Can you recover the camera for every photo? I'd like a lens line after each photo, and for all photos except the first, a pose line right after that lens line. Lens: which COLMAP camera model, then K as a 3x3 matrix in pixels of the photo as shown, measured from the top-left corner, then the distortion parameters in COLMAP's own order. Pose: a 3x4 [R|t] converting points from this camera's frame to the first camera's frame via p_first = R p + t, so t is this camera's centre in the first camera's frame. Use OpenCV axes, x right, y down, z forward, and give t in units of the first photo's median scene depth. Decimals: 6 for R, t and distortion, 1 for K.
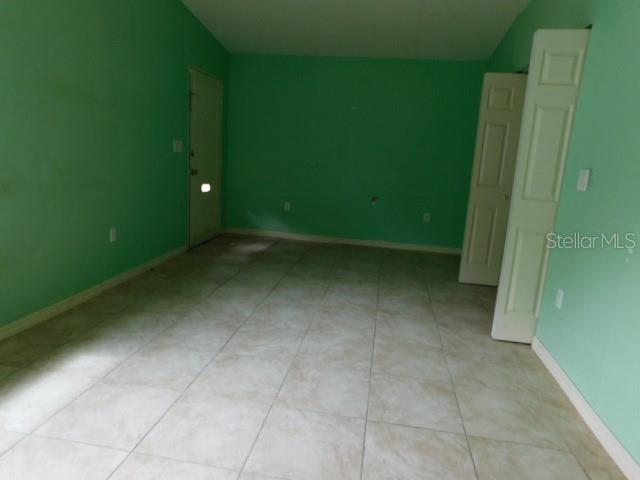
lens RADIAL K [[440.0, 0, 320.0], [0, 440.0, 240.0], [0, 0, 1]] dist [-0.049094, 0.064690]
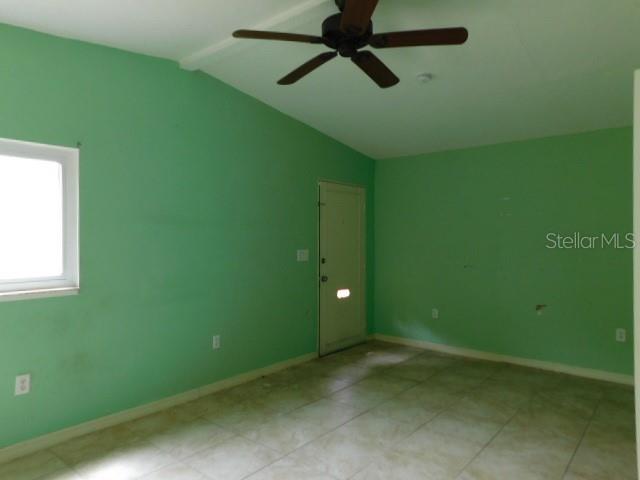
lens RADIAL K [[440.0, 0, 320.0], [0, 440.0, 240.0], [0, 0, 1]] dist [-0.049094, 0.064690]
pose [[0.852283, -0.060232, -0.519601, 0.270617], [-0.051294, 0.978937, -0.197614, -0.048599], [0.520559, 0.195075, 0.831242, 0.160684]]
